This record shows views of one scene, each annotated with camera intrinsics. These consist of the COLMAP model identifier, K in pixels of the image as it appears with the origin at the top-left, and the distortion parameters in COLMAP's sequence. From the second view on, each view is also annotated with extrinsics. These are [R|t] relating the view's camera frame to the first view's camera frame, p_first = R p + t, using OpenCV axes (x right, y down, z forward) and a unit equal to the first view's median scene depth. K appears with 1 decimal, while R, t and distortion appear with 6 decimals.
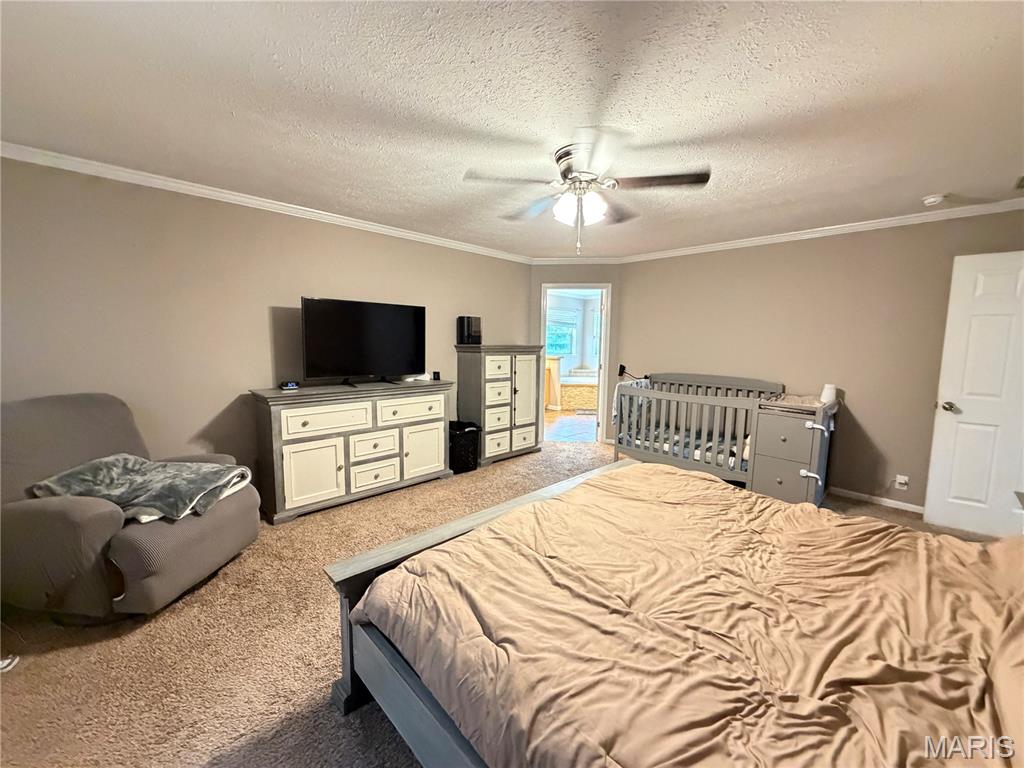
lens RADIAL K [[406.3, 0, 513.4], [0, 406.3, 383.6], [0, 0, 1]] dist [0.001539, -0.000346]
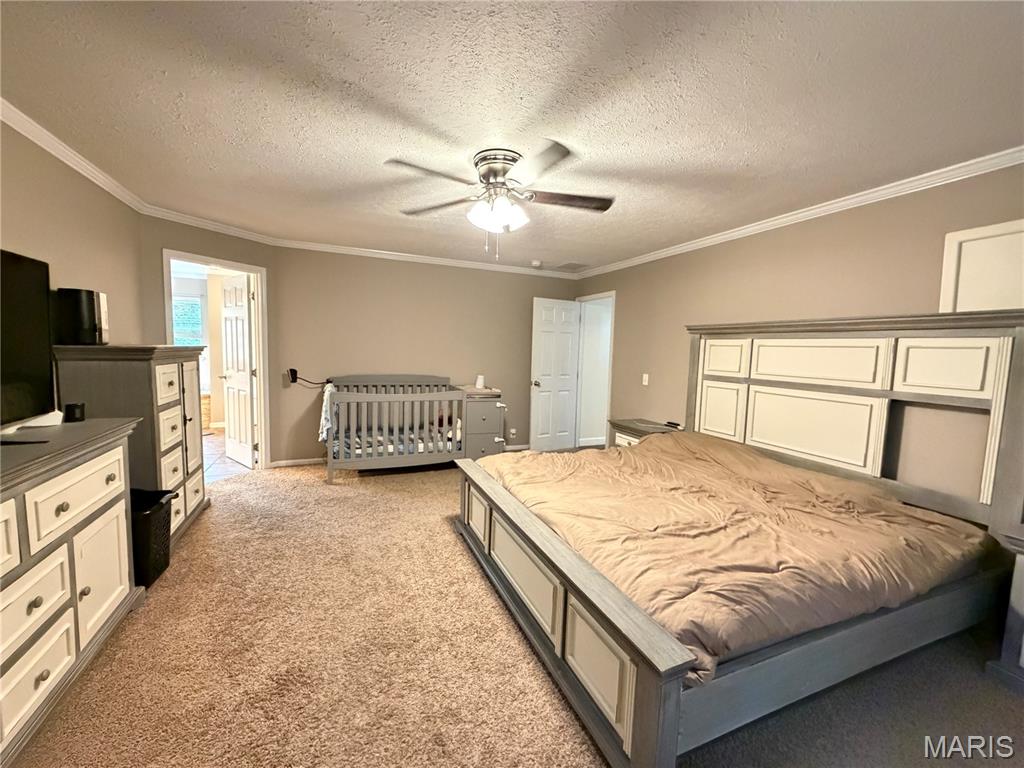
lens RADIAL K [[406.3, 0, 506.3], [0, 406.3, 381.8], [0, 0, 1]] dist [0.001539, -0.000346]
pose [[0.371984, -0.081101, 0.924689, -0.475088], [0.074803, 0.995555, 0.057224, -0.048111], [-0.925220, 0.047883, 0.376397, 0.379262]]
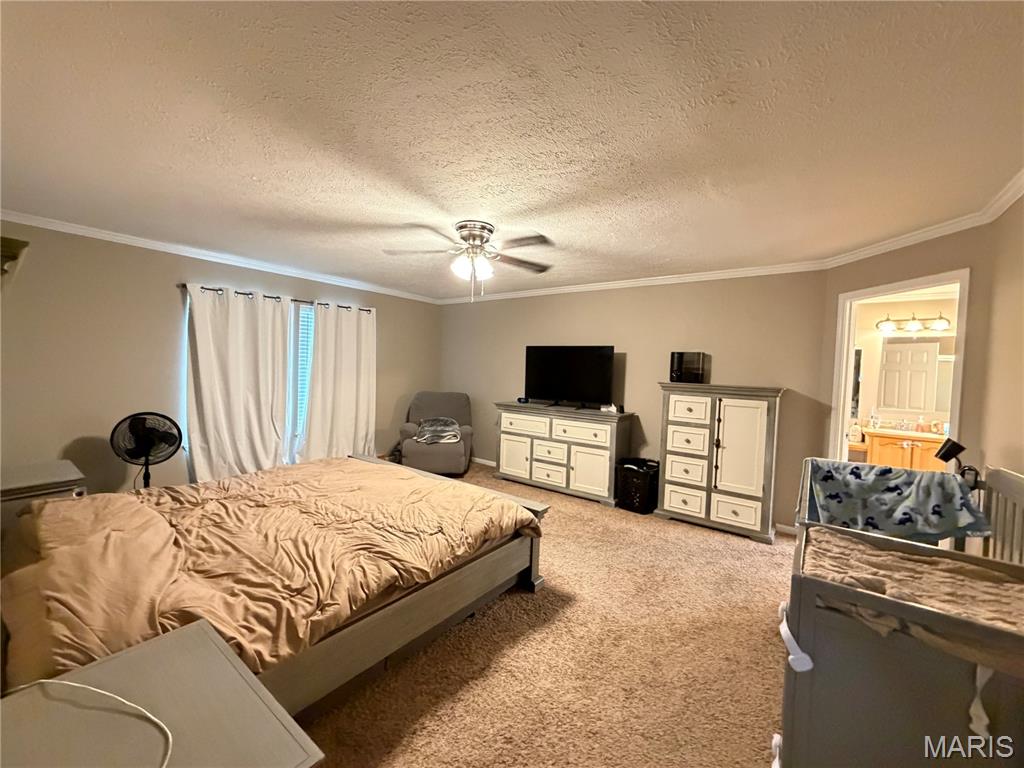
lens RADIAL K [[406.3, 0, 514.5], [0, 406.3, 383.2], [0, 0, 1]] dist [0.001539, -0.000346]
pose [[0.159389, 0.029693, -0.986769, 0.876457], [-0.138078, 0.990393, 0.007499, -0.059852], [0.977512, 0.135056, 0.161958, 0.588359]]
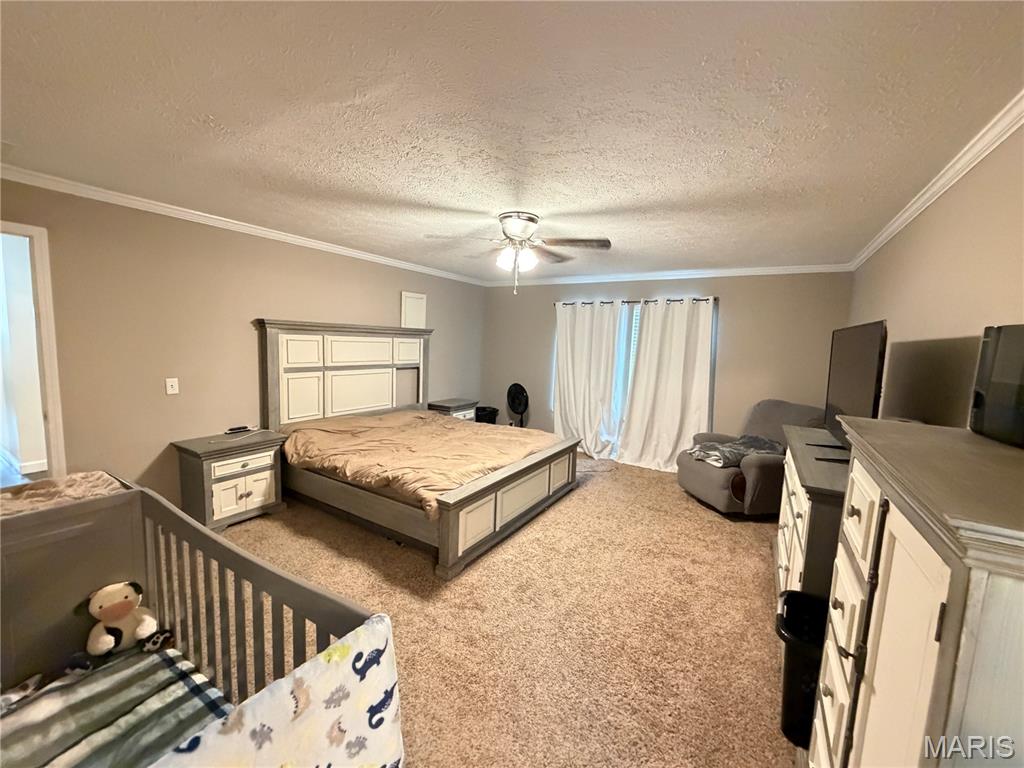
lens RADIAL K [[406.3, 0, 509.5], [0, 406.3, 387.2], [0, 0, 1]] dist [0.001539, -0.000346]
pose [[-0.969511, -0.024941, -0.243774, 0.285226], [-0.077764, 0.974700, 0.209553, -0.180760], [0.232380, 0.222121, -0.946922, 1.384888]]
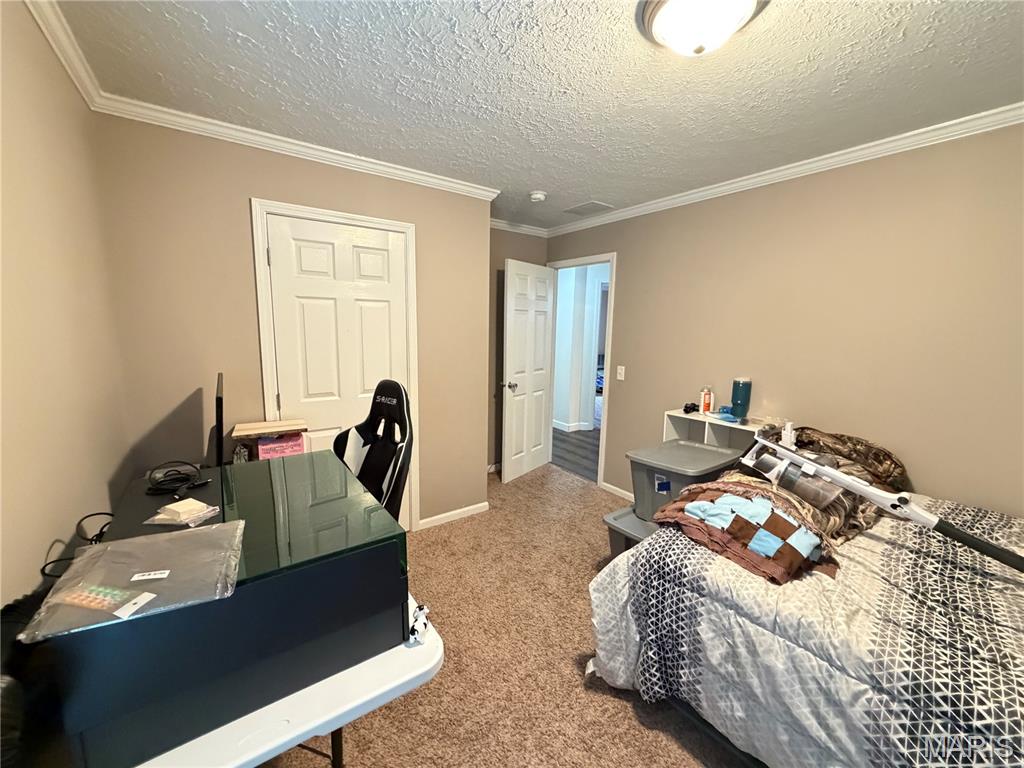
lens RADIAL K [[406.3, 0, 509.7], [0, 406.3, 386.2], [0, 0, 1]] dist [0.001539, -0.000346]
pose [[0.151240, -0.159263, 0.975583, -0.085236], [0.089111, 0.985114, 0.147004, -0.096071], [-0.984472, 0.064702, 0.163181, 0.656922]]
